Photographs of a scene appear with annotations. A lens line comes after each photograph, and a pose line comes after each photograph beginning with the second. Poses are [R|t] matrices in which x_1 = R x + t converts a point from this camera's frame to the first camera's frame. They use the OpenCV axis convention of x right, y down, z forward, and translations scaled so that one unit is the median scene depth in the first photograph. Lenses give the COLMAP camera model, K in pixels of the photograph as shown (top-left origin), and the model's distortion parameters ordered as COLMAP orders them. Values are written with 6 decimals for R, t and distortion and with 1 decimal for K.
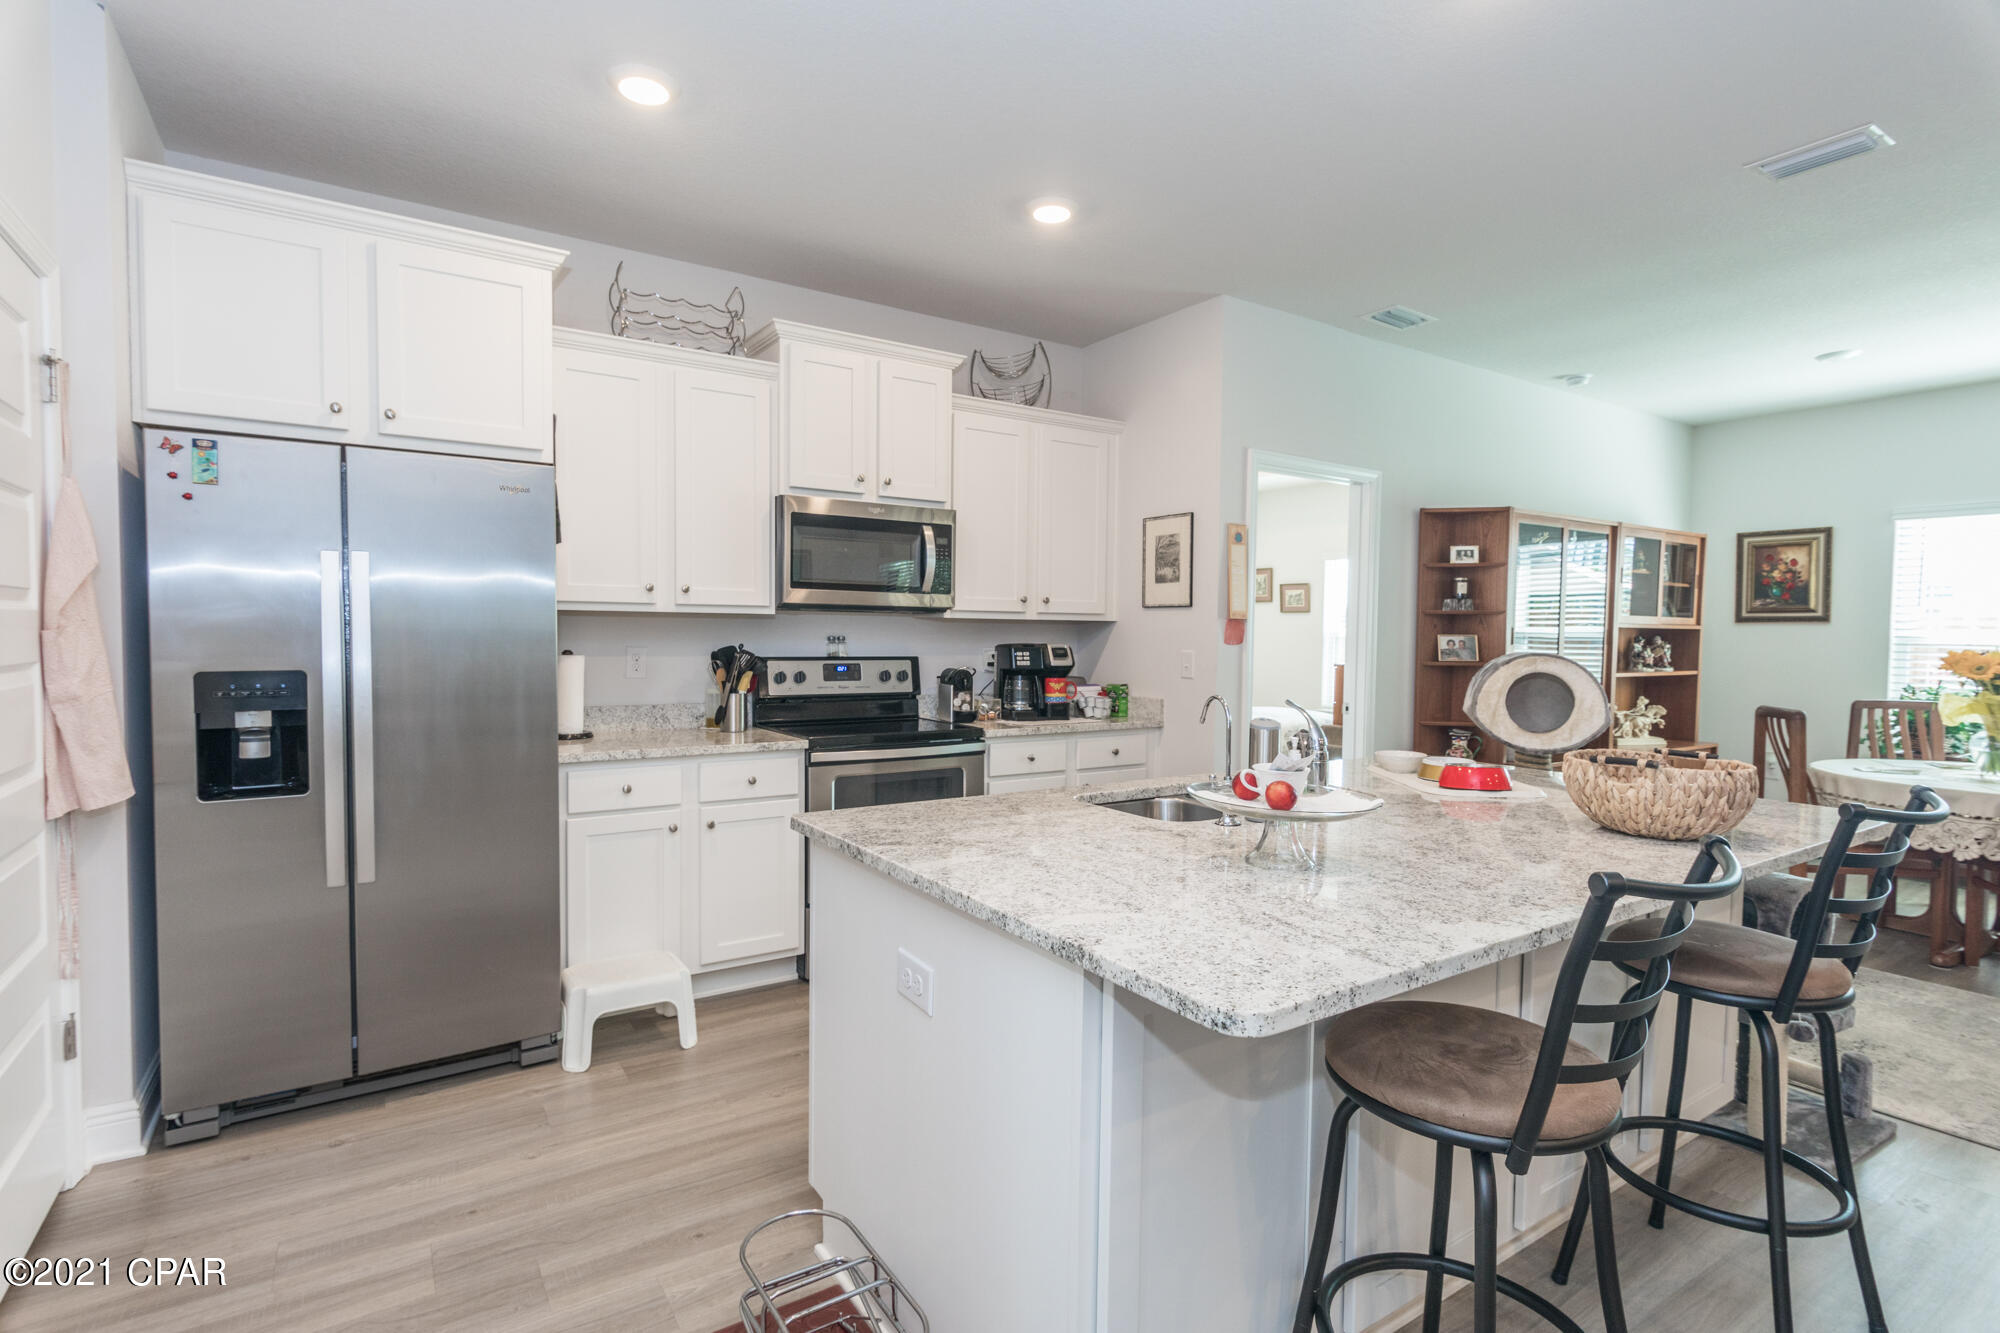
lens RADIAL K [[948.8, 0, 992.9], [0, 948.8, 666.9], [0, 0, 1]] dist [0.000772, -0.000019]
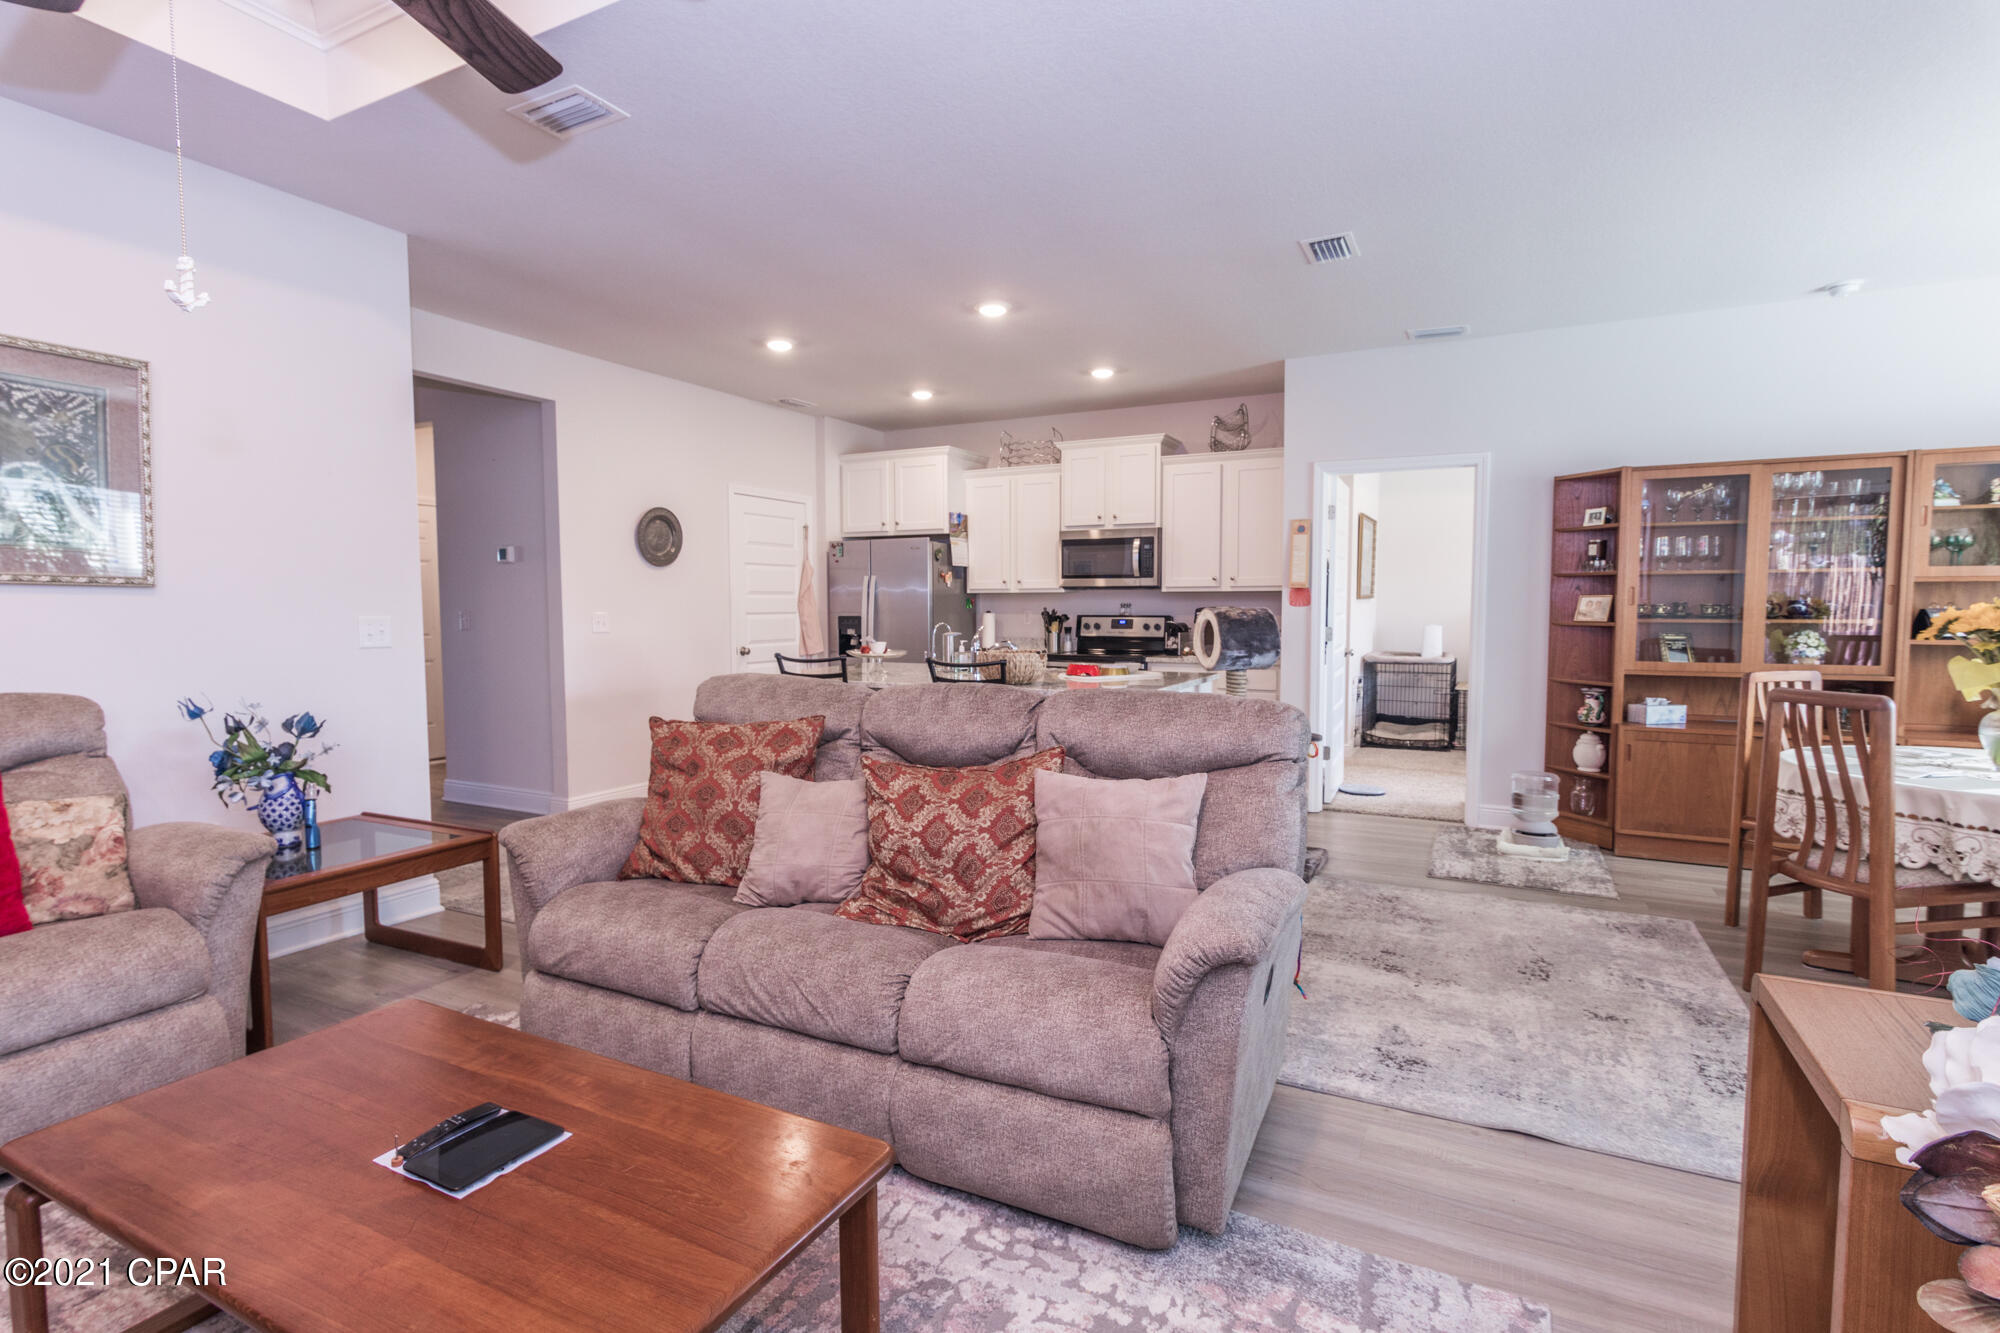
lens RADIAL K [[948.8, 0, 999.4], [0, 948.8, 664.9], [0, 0, 1]] dist [0.000772, -0.000019]
pose [[0.502170, 0.044340, -0.863631, 1.285364], [-0.024026, 0.999014, 0.037320, 0.021840], [0.864435, 0.002009, 0.502741, -0.083463]]
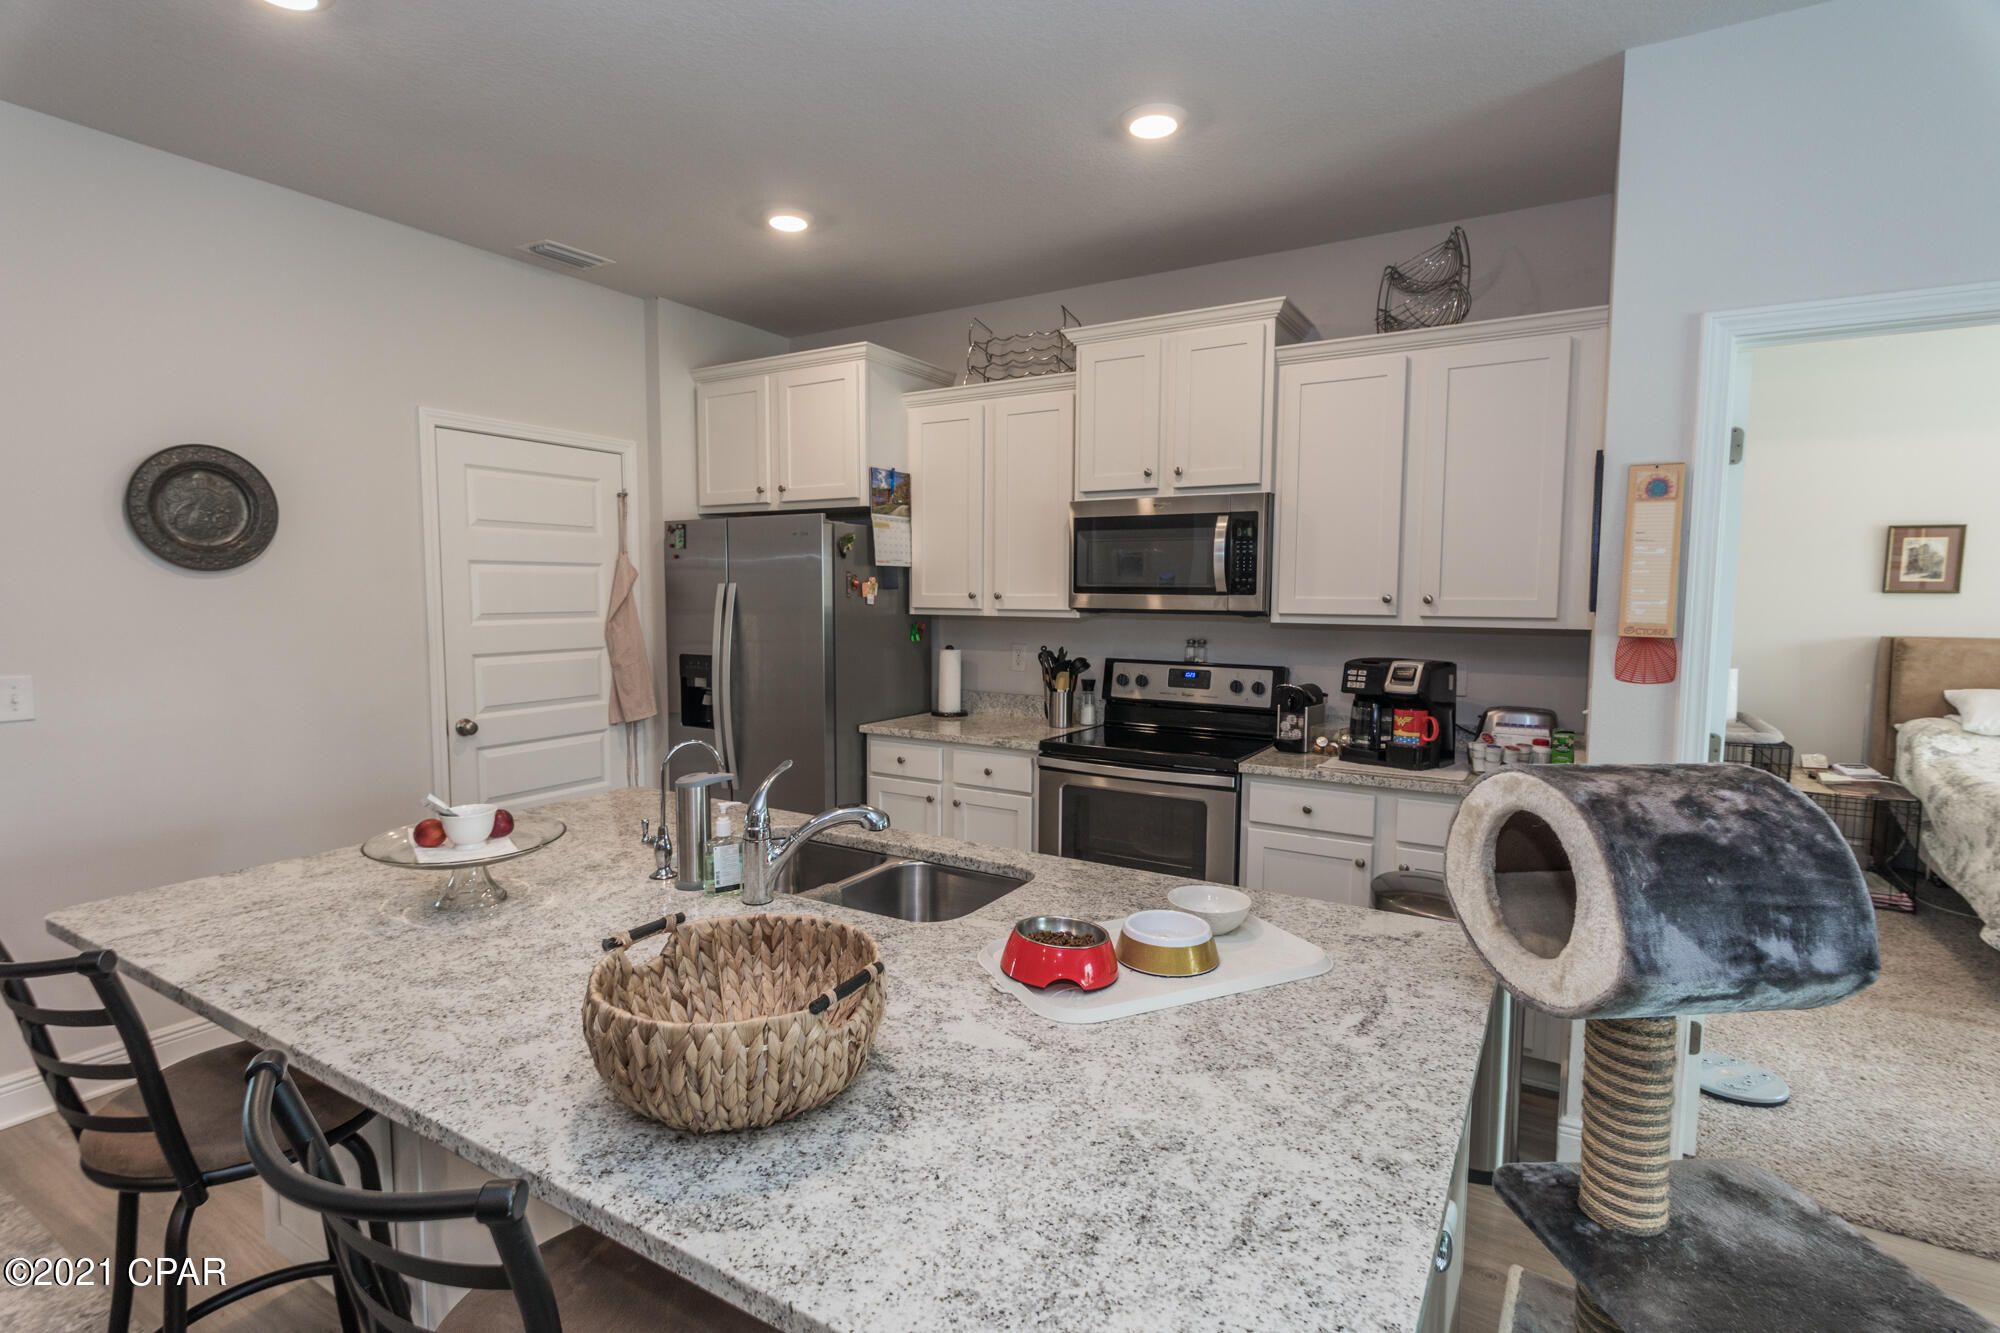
lens RADIAL K [[948.8, 0, 993.4], [0, 948.8, 670.6], [0, 0, 1]] dist [0.000772, -0.000019]
pose [[0.439220, 0.068402, -0.895772, 0.605107], [-0.033269, 0.997652, 0.059869, -0.053141], [0.897763, 0.003505, 0.440464, 0.430598]]
